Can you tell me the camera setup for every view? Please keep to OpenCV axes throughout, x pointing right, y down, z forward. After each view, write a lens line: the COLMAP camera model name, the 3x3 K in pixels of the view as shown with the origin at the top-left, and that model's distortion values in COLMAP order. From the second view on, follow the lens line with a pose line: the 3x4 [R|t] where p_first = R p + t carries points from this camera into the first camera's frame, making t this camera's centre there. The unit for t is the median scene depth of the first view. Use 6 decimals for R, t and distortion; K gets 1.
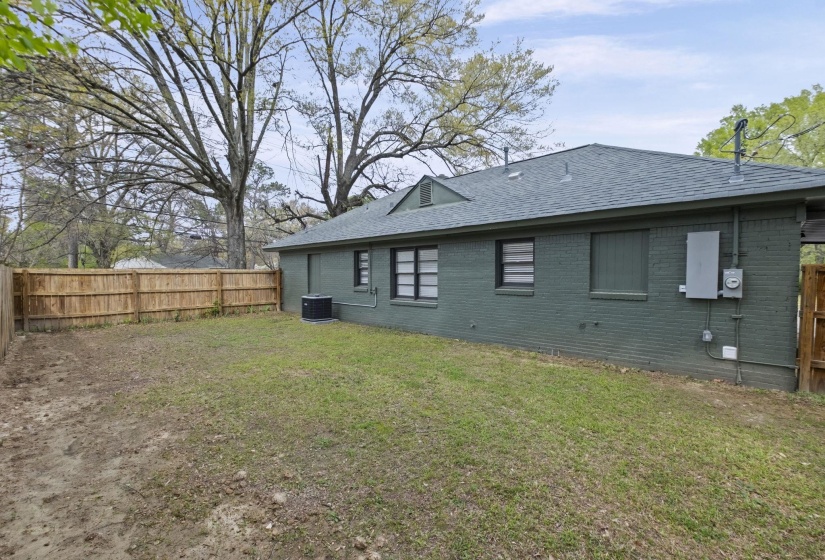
lens RADIAL K [[365.8, 0, 411.2], [0, 365.8, 293.6], [0, 0, 1]] dist [-0.016496, -0.000270]
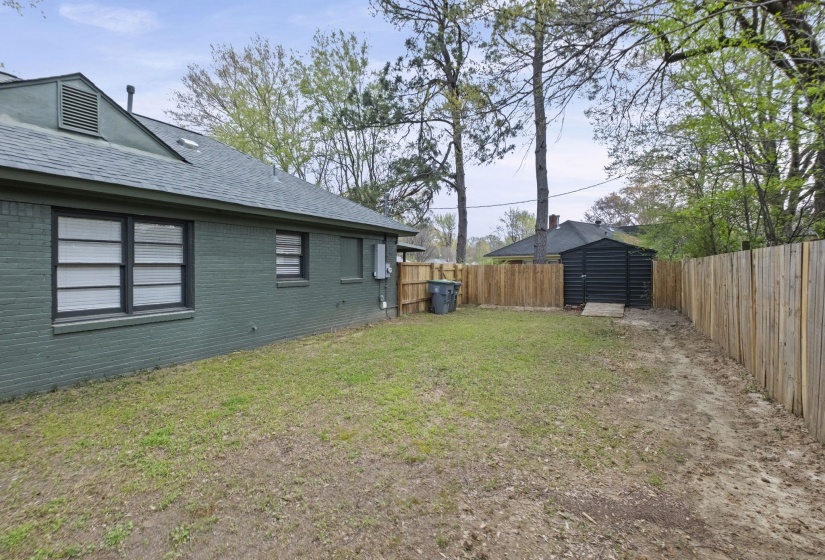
lens RADIAL K [[363.3, 0, 412.9], [0, 363.3, 290.9], [0, 0, 1]] dist [-0.005270, -0.000453]
pose [[-0.232123, -0.064252, 0.970562, -0.620758], [0.054182, 0.995413, 0.078855, -0.036442], [-0.971176, 0.070891, -0.227576, 0.731208]]
